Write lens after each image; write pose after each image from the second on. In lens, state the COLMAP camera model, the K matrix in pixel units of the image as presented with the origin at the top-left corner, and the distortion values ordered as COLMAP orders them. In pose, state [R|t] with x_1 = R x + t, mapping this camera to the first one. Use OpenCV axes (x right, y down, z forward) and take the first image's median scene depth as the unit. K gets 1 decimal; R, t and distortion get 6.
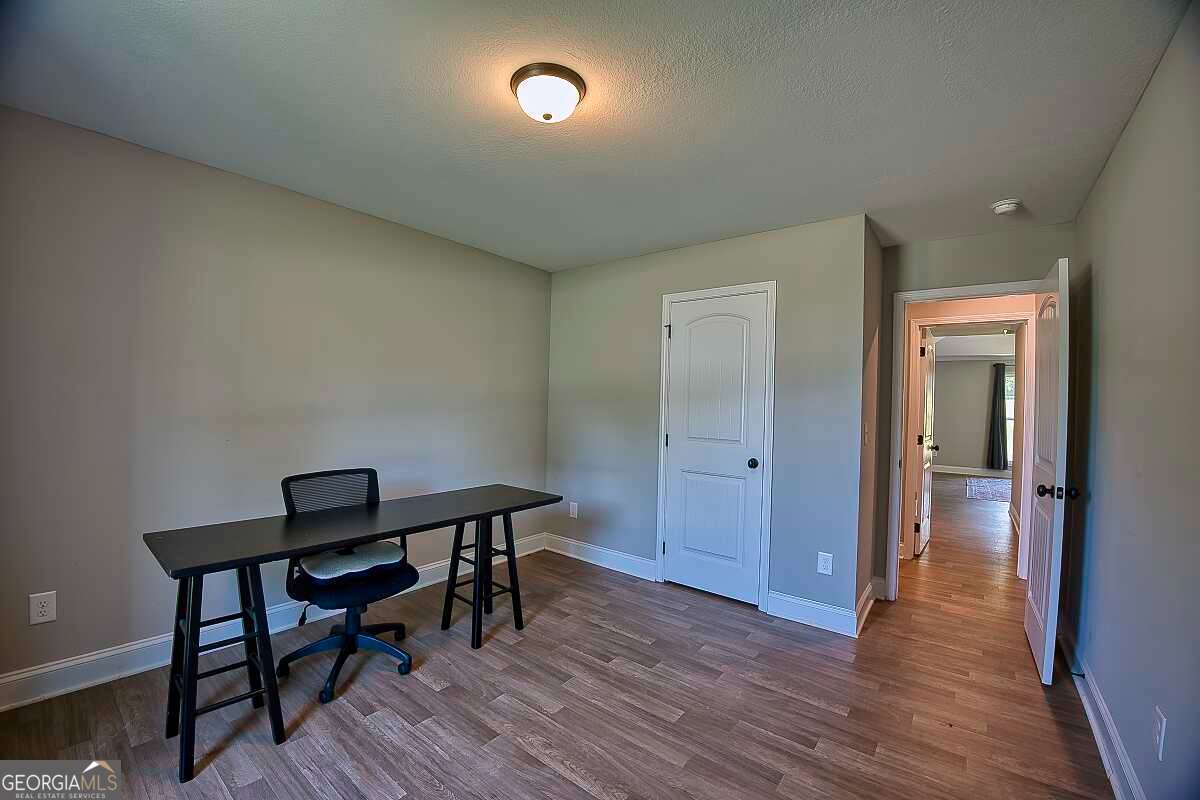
lens RADIAL K [[484.1, 0, 602.7], [0, 484.1, 402.0], [0, 0, 1]] dist [-0.044952, -0.000157]
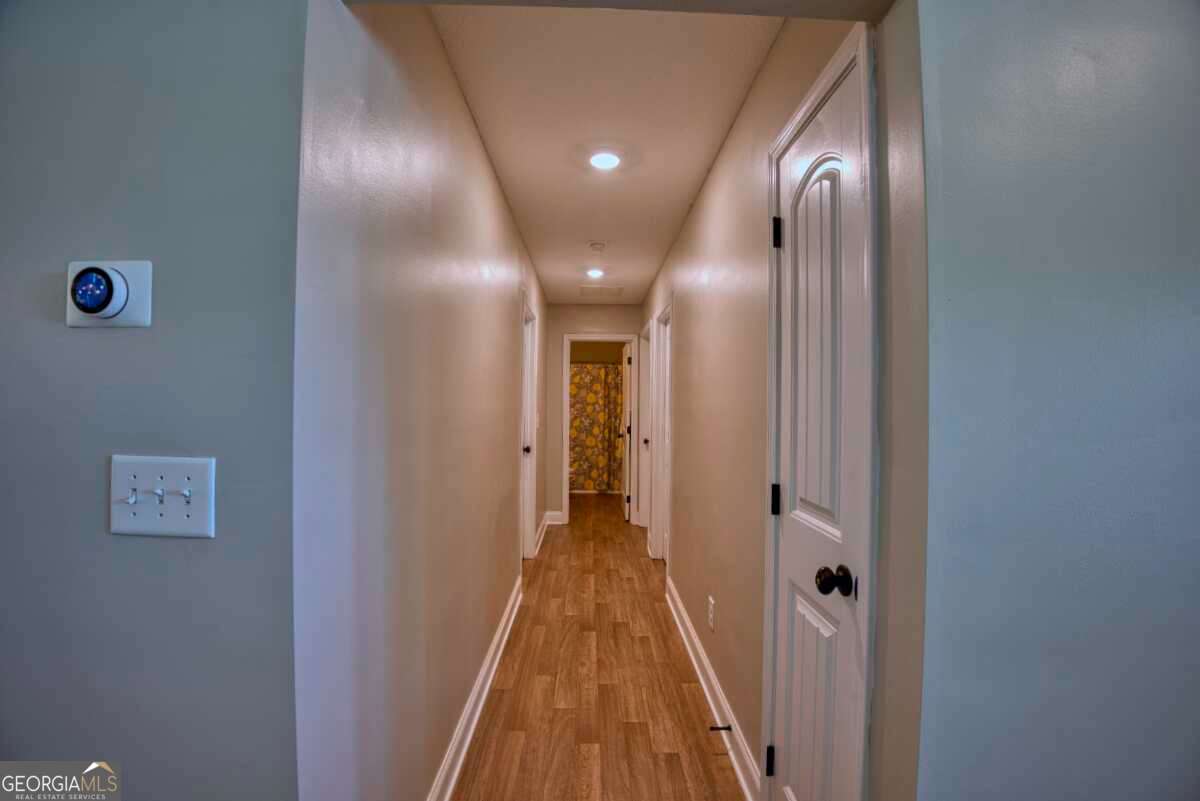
lens RADIAL K [[503.8, 0, 604.3], [0, 503.8, 402.8], [0, 0, 1]] dist [-0.046321, 0.000109]
pose [[-0.630045, -0.031905, 0.775903, -1.161562], [-0.025750, 0.999465, 0.020189, -0.038571], [-0.776132, -0.007260, -0.630529, 1.753777]]
